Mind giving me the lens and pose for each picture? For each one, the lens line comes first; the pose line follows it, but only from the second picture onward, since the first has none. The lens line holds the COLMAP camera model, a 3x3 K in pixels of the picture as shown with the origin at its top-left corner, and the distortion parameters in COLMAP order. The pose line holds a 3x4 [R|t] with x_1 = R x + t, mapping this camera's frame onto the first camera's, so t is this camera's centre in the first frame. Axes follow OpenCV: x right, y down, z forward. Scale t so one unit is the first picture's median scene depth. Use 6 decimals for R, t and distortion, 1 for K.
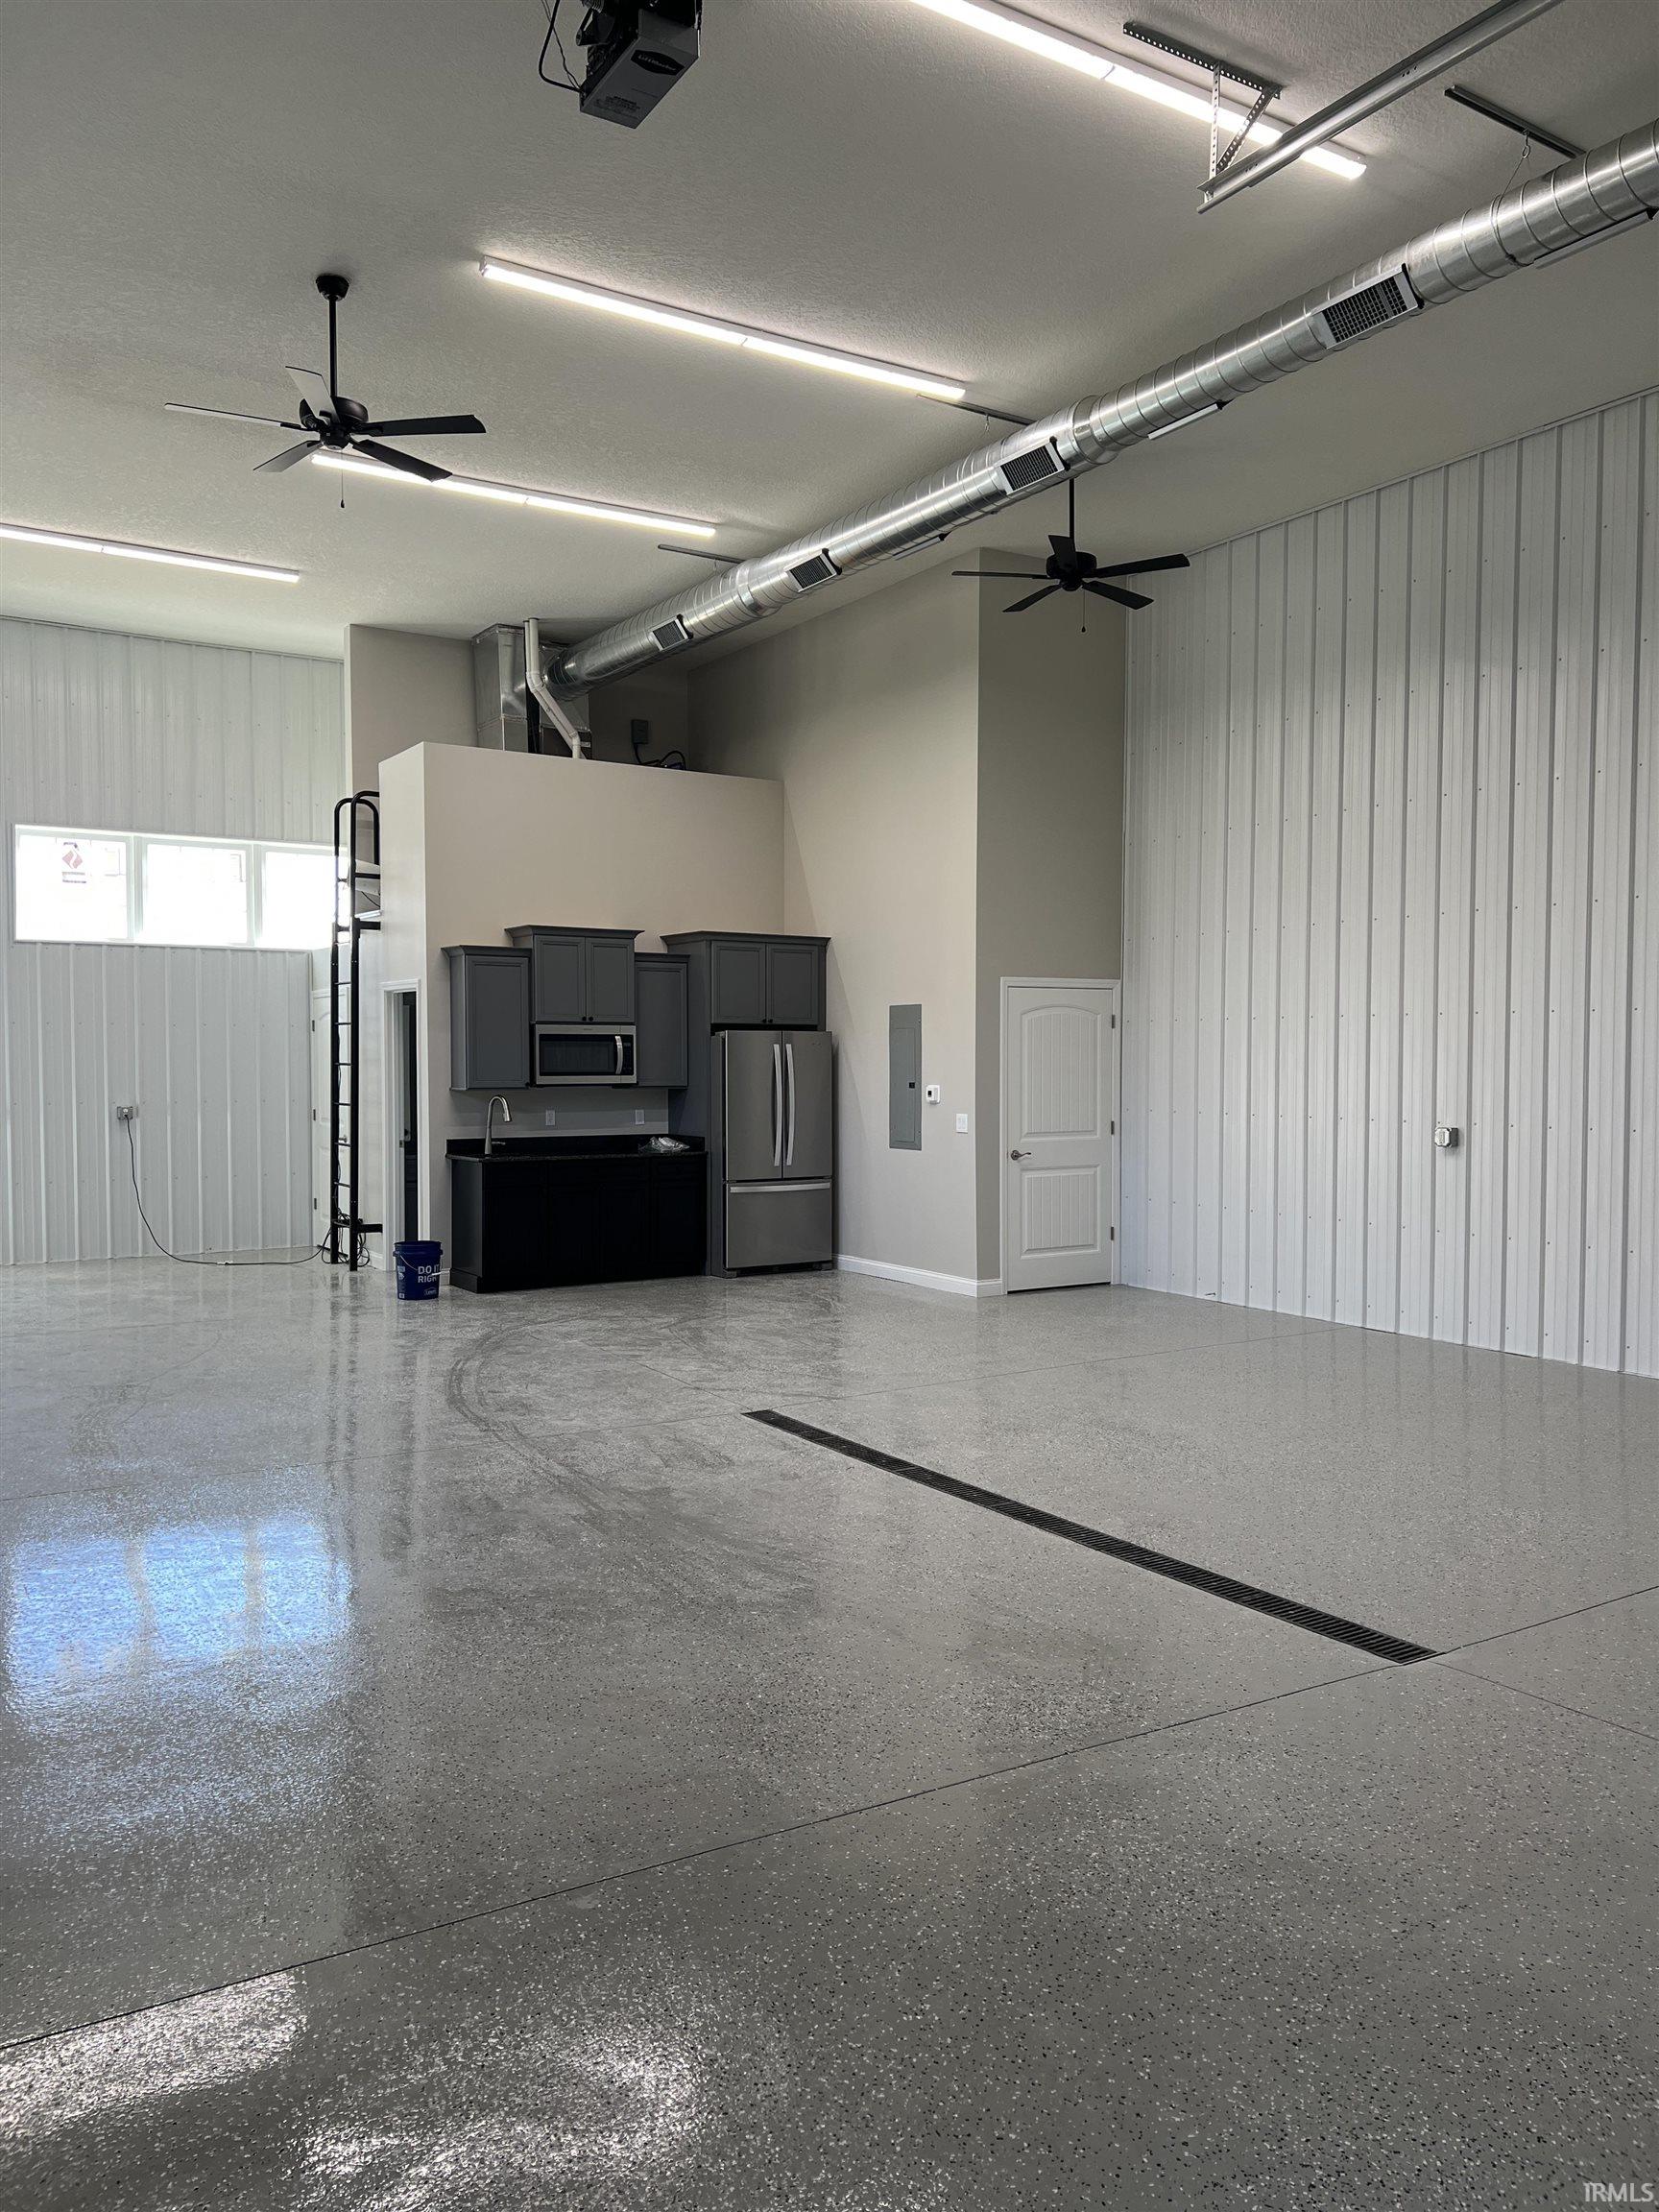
lens RADIAL K [[1685.9, 0, 844.1], [0, 1685.9, 1110.3], [0, 0, 1]] dist [0.014400, -0.014221]
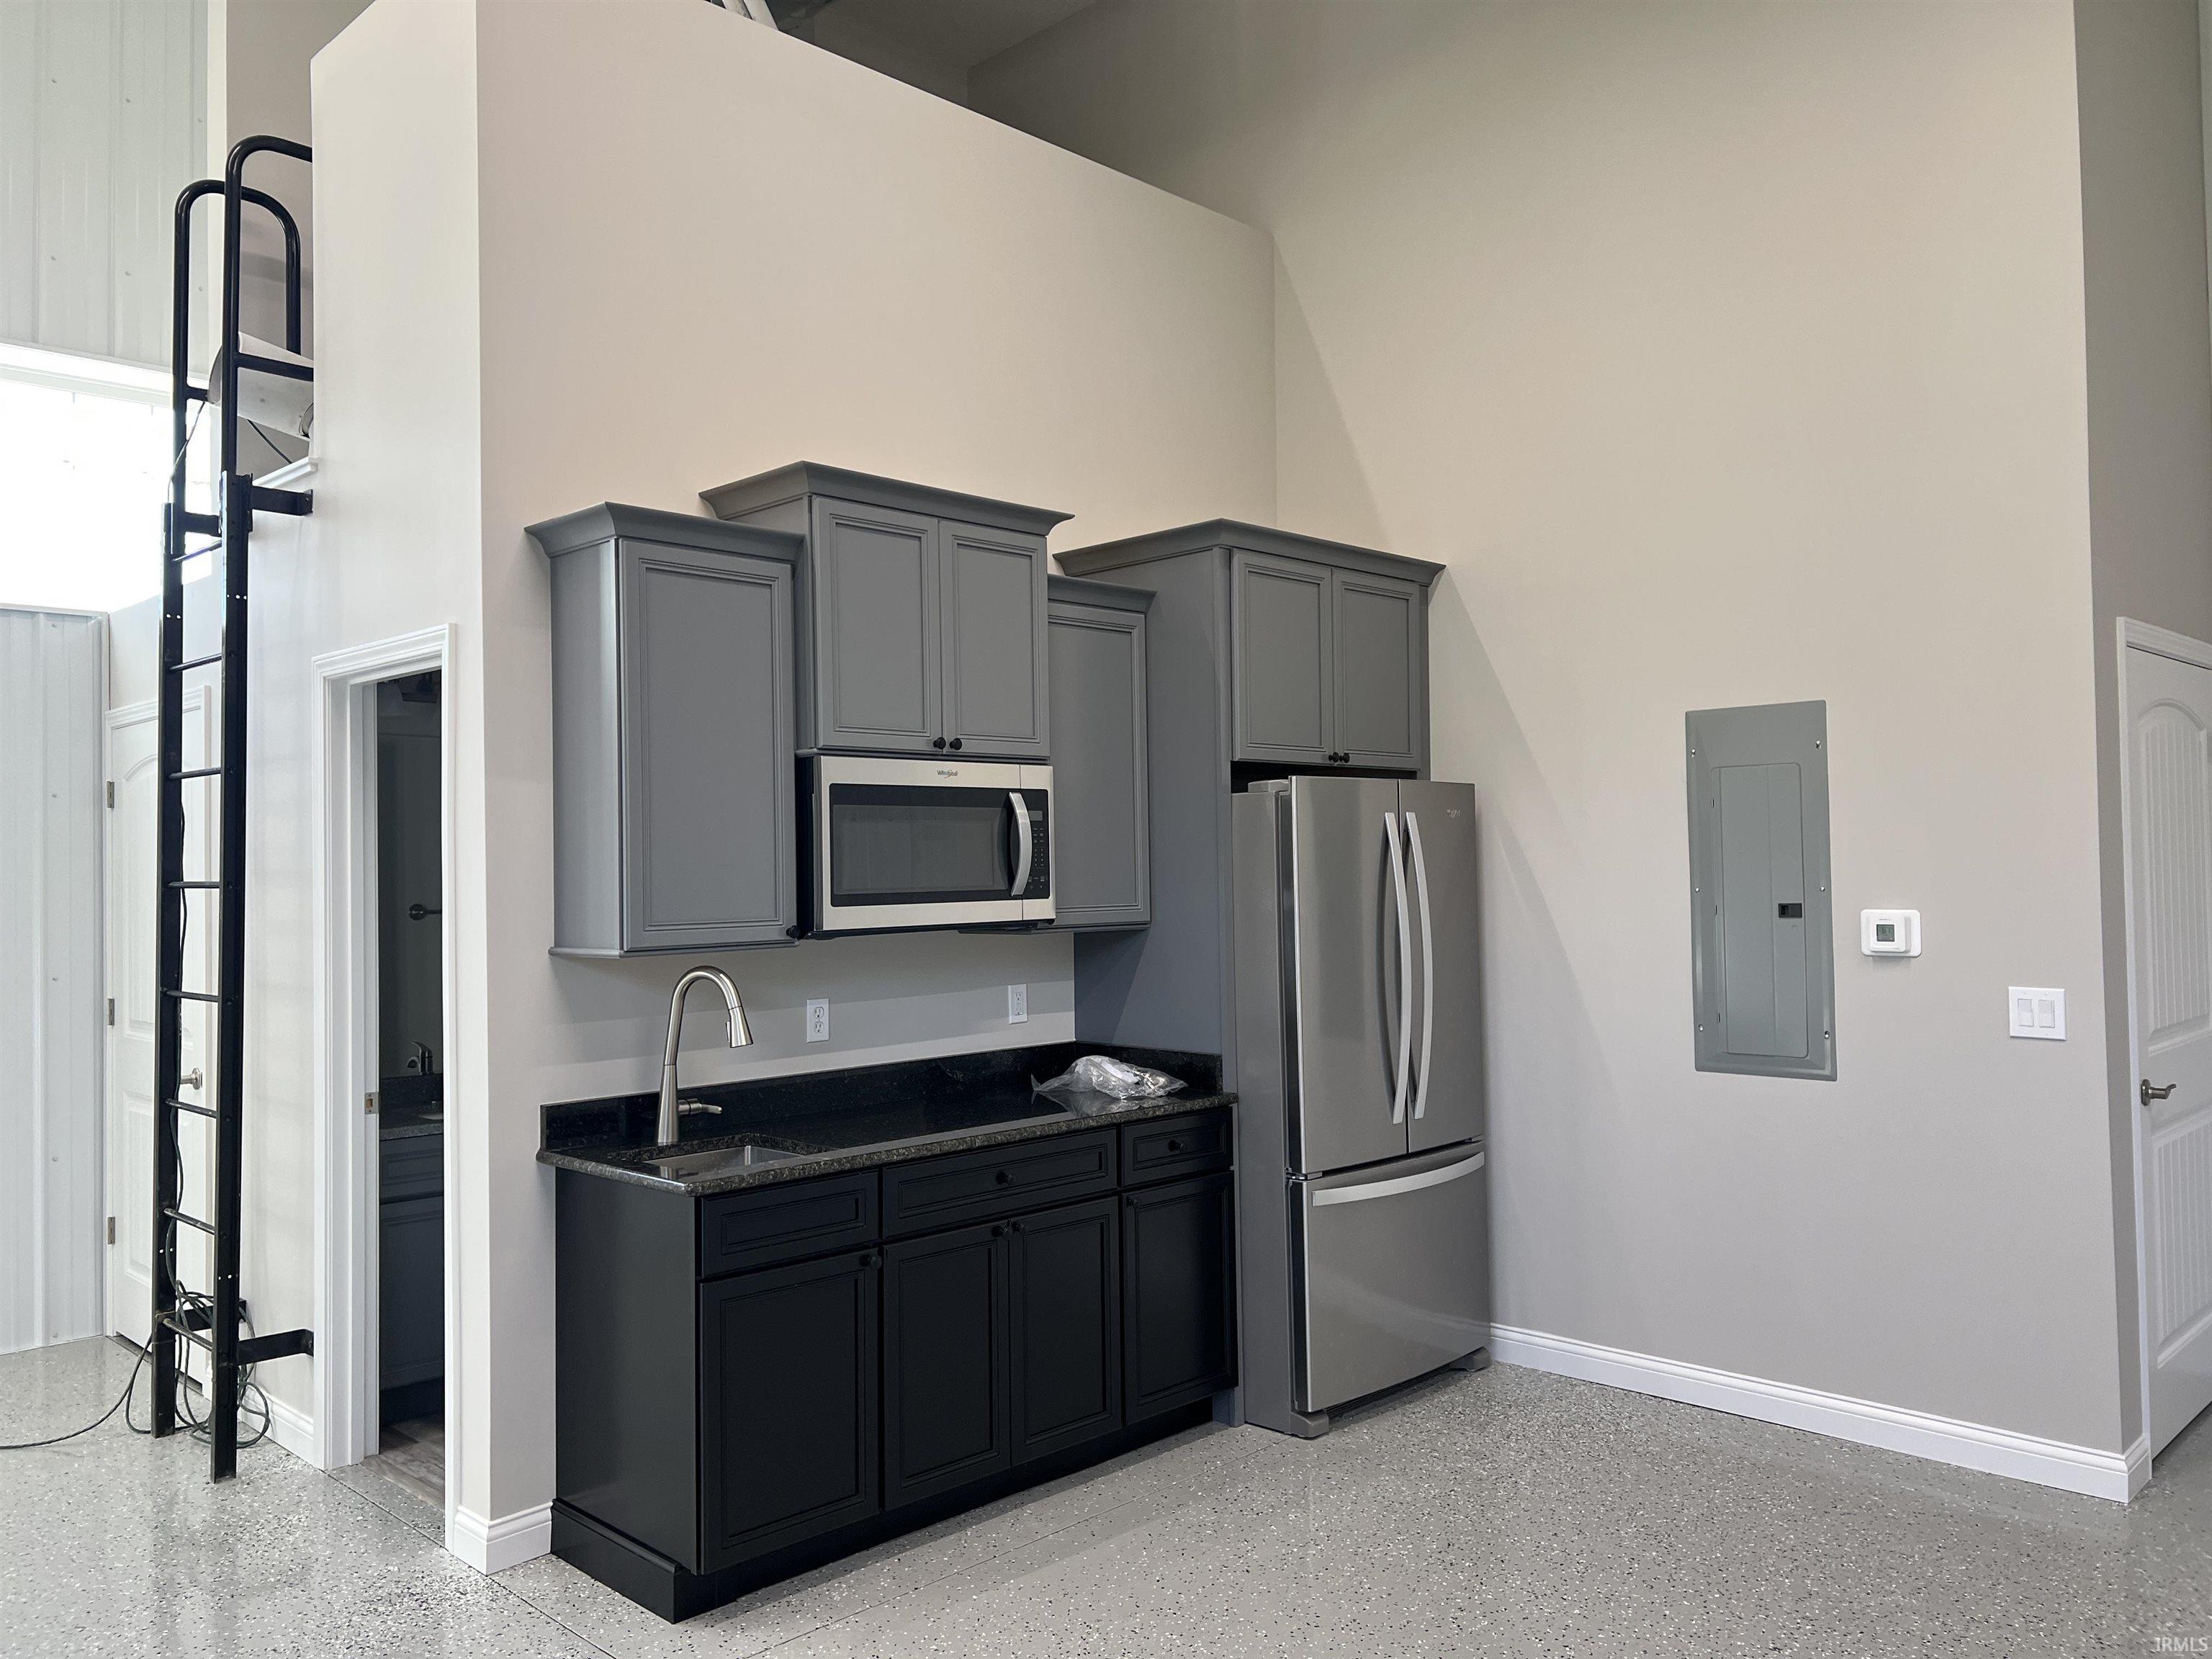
lens RADIAL K [[1685.9, 0, 1083.0], [0, 1685.9, 819.3], [0, 0, 1]] dist [0.014400, -0.014221]
pose [[0.978306, -0.010759, 0.206887, -0.188304], [0.023945, 0.997830, -0.061339, -0.014867], [-0.205778, 0.064962, 0.976440, 0.614973]]
